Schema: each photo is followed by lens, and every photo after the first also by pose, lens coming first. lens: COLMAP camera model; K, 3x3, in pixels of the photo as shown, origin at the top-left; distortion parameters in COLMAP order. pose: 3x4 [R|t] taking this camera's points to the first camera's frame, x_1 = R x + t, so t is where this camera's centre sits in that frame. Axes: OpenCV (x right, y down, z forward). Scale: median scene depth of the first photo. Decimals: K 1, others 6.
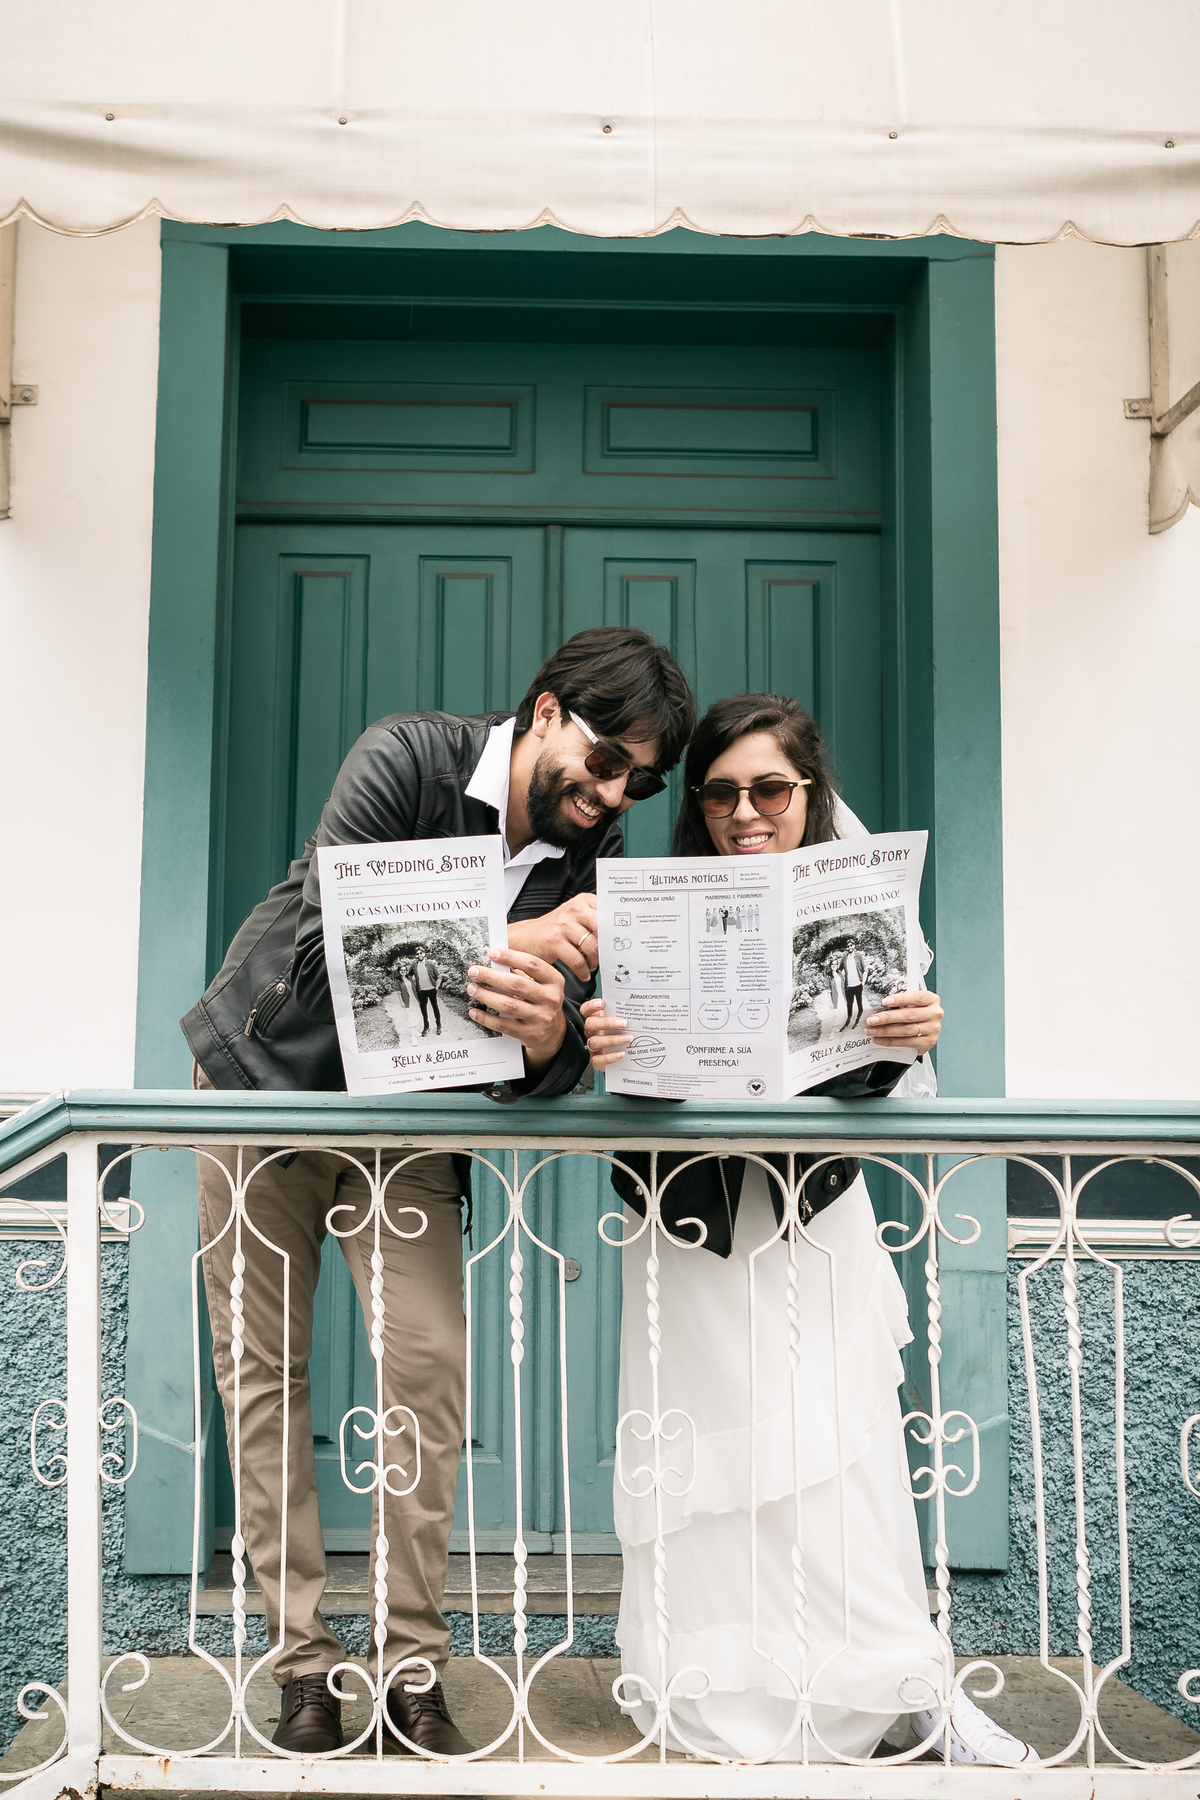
lens RADIAL K [[2876.3, 0, 600.0], [0, 2876.3, 900.0], [0, 0, 1]] dist [-0.122255, -0.039726]
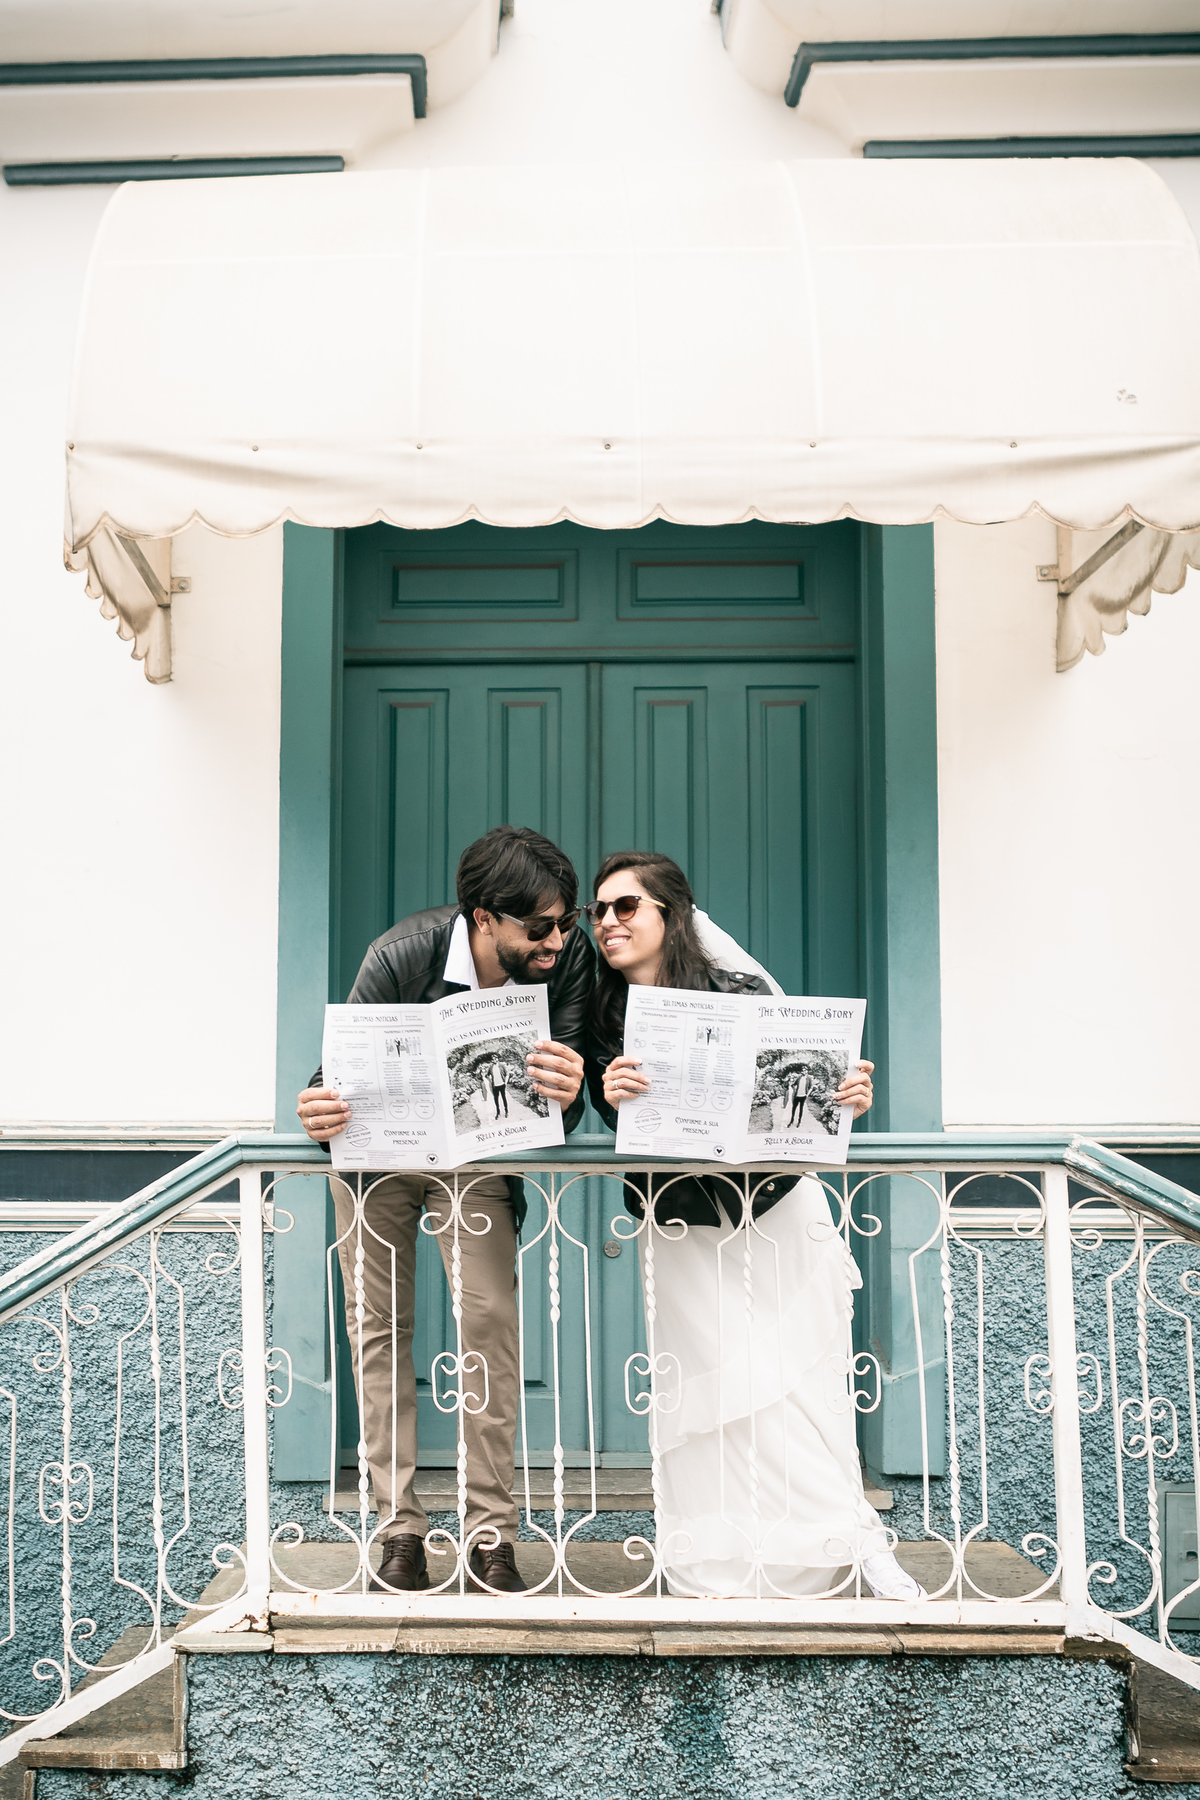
lens RADIAL K [[3180.7, 0, 600.0], [0, 3180.7, 900.0], [0, 0, 1]] dist [-0.202400, -0.025629]
pose [[0.999096, -0.012186, -0.040728, 0.054763], [0.013307, 0.999537, 0.027372, -0.082955], [0.040376, -0.027889, 0.998795, -0.518725]]
